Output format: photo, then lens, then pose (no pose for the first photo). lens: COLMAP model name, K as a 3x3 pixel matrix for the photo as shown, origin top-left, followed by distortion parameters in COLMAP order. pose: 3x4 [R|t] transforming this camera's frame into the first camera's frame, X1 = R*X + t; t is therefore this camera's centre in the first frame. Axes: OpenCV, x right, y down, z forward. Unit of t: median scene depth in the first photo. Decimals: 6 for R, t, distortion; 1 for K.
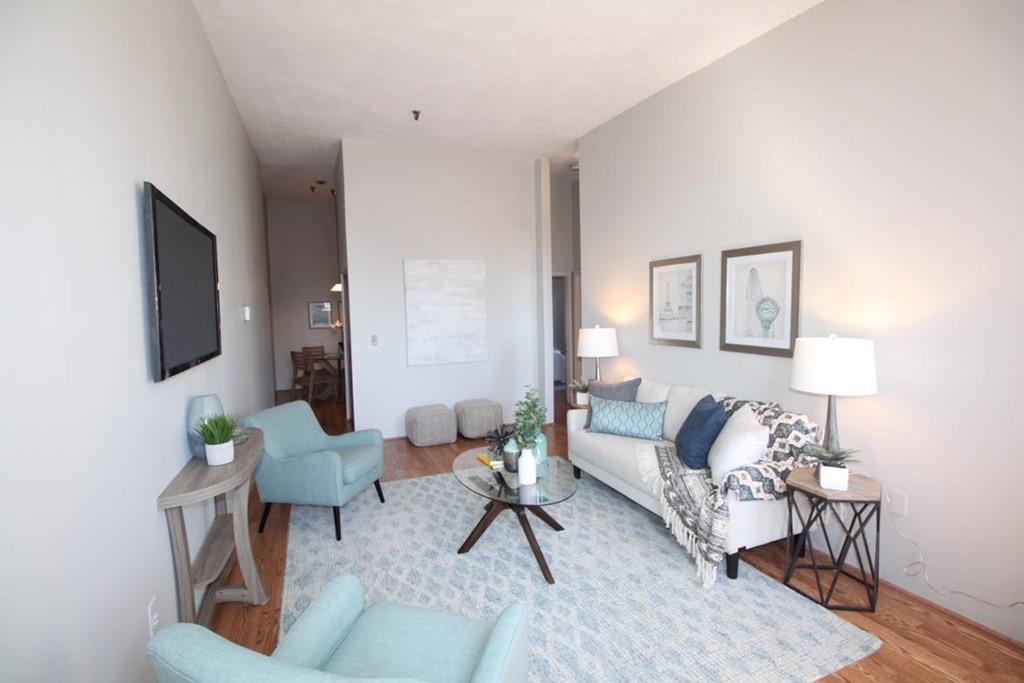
lens RADIAL K [[478.3, 0, 512.6], [0, 478.3, 341.9], [0, 0, 1]] dist [-0.005668, -0.008947]
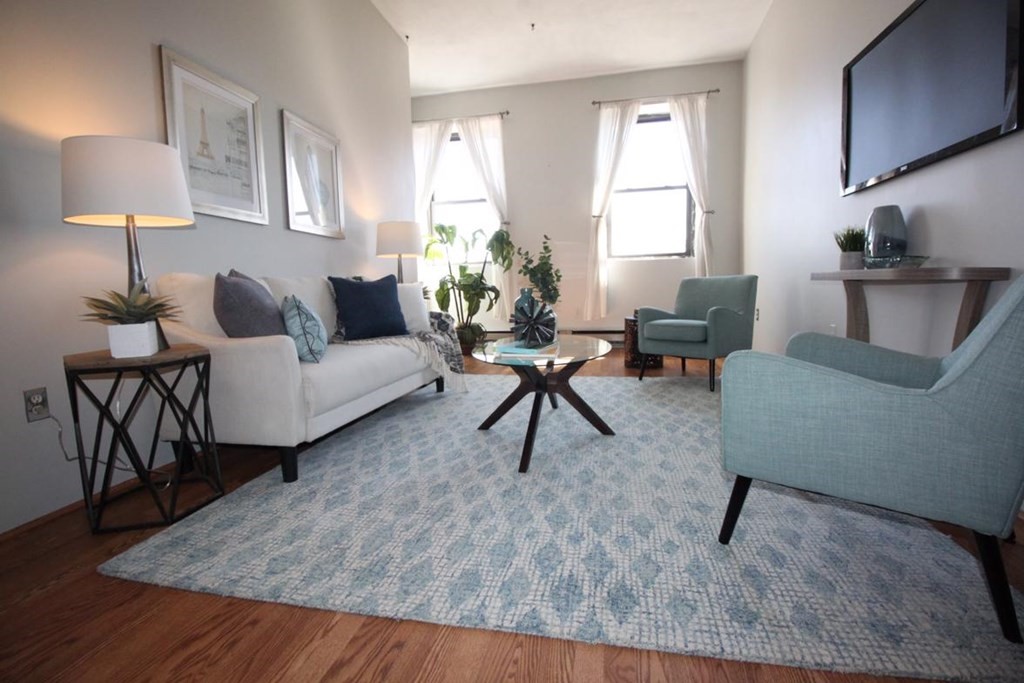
lens RADIAL K [[478.3, 0, 511.8], [0, 478.3, 339.5], [0, 0, 1]] dist [-0.005668, -0.008947]
pose [[-0.825133, -0.022904, 0.564474, -0.286518], [0.075339, 0.985792, 0.150128, 0.086816], [-0.559893, 0.166402, -0.811684, 1.149995]]
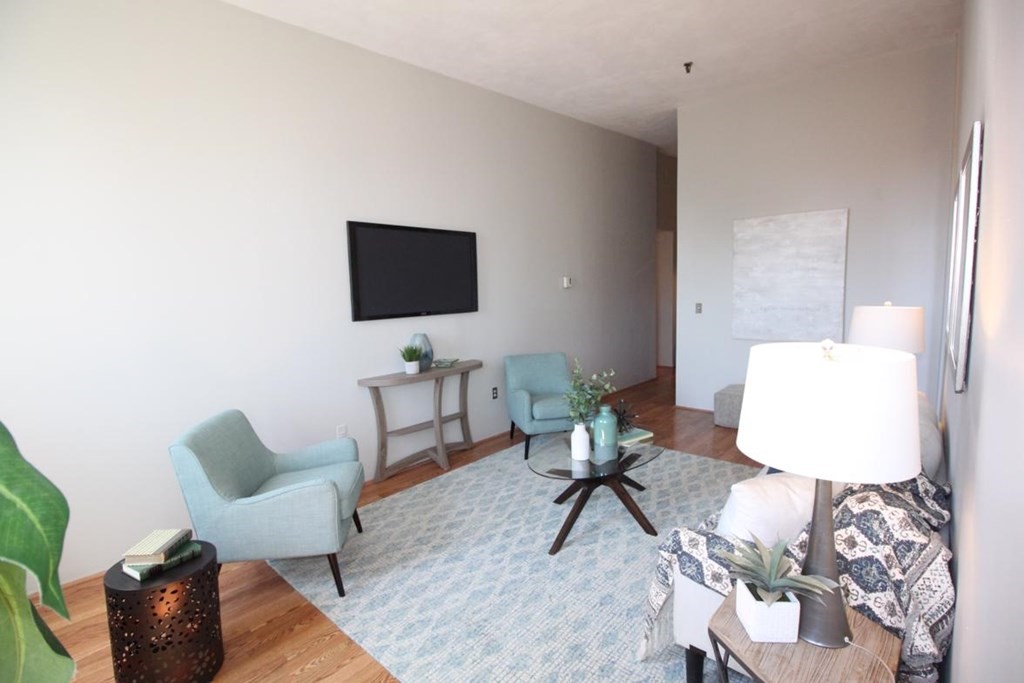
lens RADIAL K [[478.3, 0, 512.3], [0, 478.3, 339.1], [0, 0, 1]] dist [-0.005668, -0.008947]
pose [[0.439962, 0.107467, -0.891563, 0.527484], [-0.041986, 0.994190, 0.099118, -0.027288], [0.897034, -0.006175, 0.441918, 0.280825]]
